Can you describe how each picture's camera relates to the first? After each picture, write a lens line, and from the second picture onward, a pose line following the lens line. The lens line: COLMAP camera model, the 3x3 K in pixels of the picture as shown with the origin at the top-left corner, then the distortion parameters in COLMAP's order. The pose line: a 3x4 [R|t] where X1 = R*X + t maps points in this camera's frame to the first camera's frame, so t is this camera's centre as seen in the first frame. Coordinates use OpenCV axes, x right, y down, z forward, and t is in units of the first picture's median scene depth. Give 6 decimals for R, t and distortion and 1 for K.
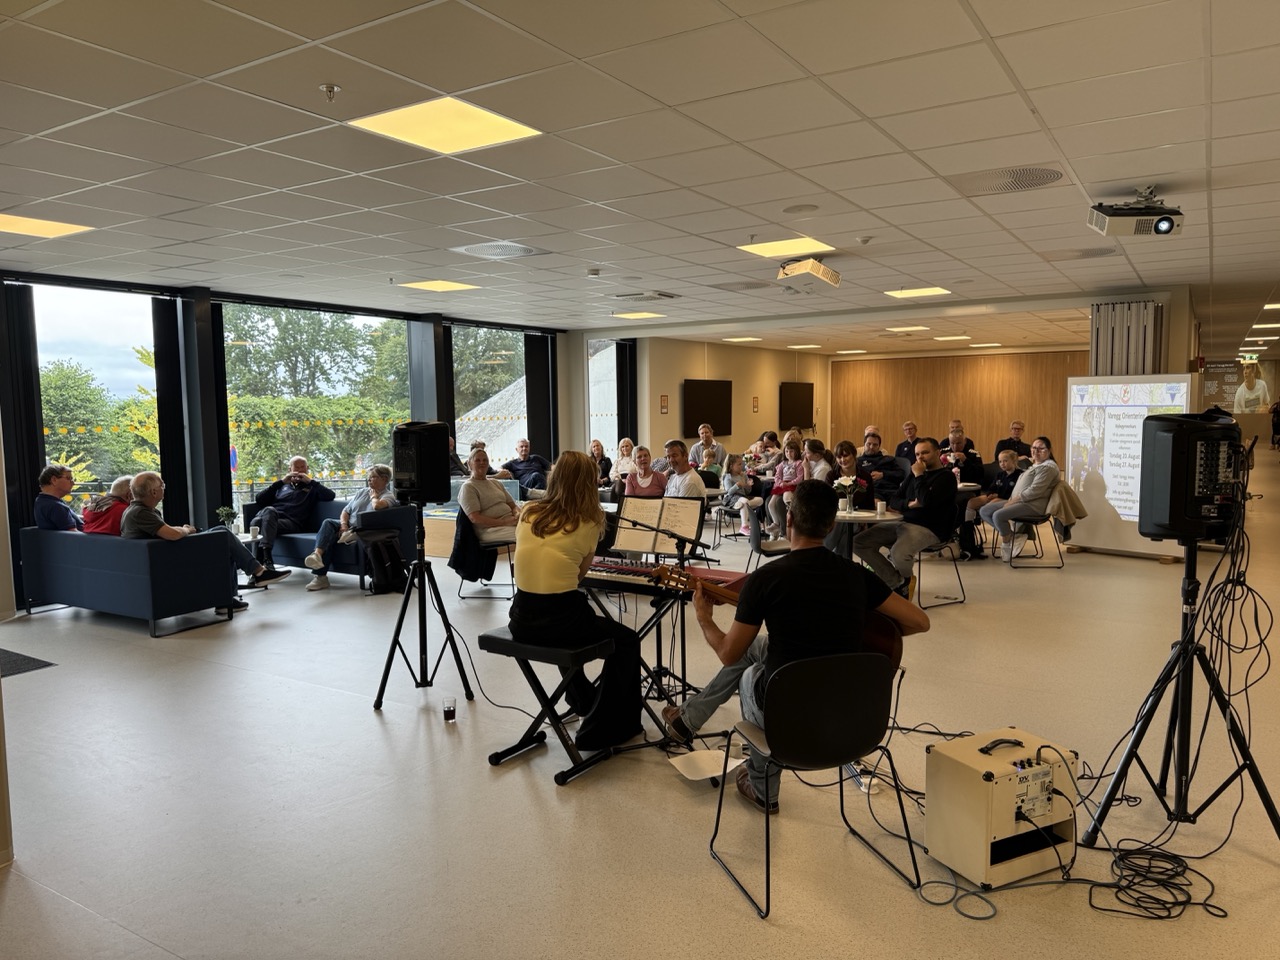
lens RADIAL K [[885.1, 0, 640.0], [0, 885.1, 480.0], [0, 0, 1]] dist [0.092298, -0.145071]
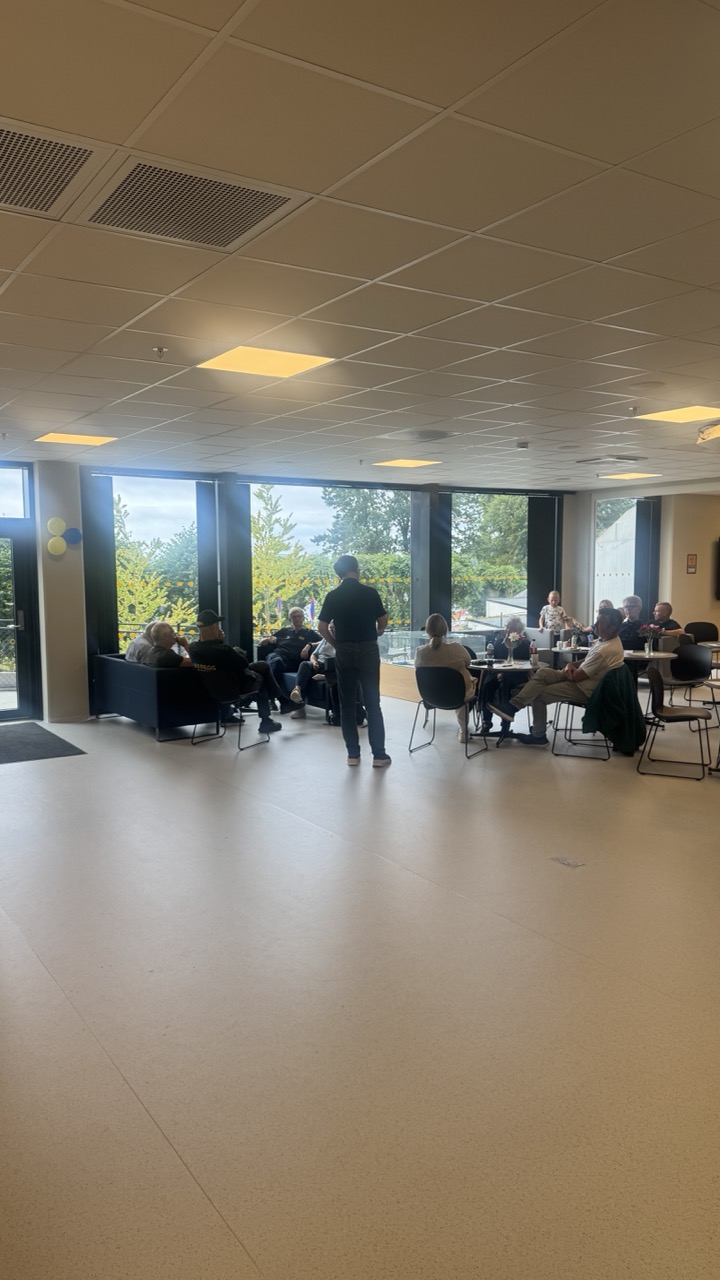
lens RADIAL K [[885.1, 0, 360.0], [0, 885.1, 640.0], [0, 0, 1]] dist [0.084786, 0.000256]
pose [[0.905723, 0.042481, -0.421737, 0.196735], [-0.040047, 0.999091, 0.014633, -0.004614], [0.421975, 0.003636, 0.906600, -0.051161]]
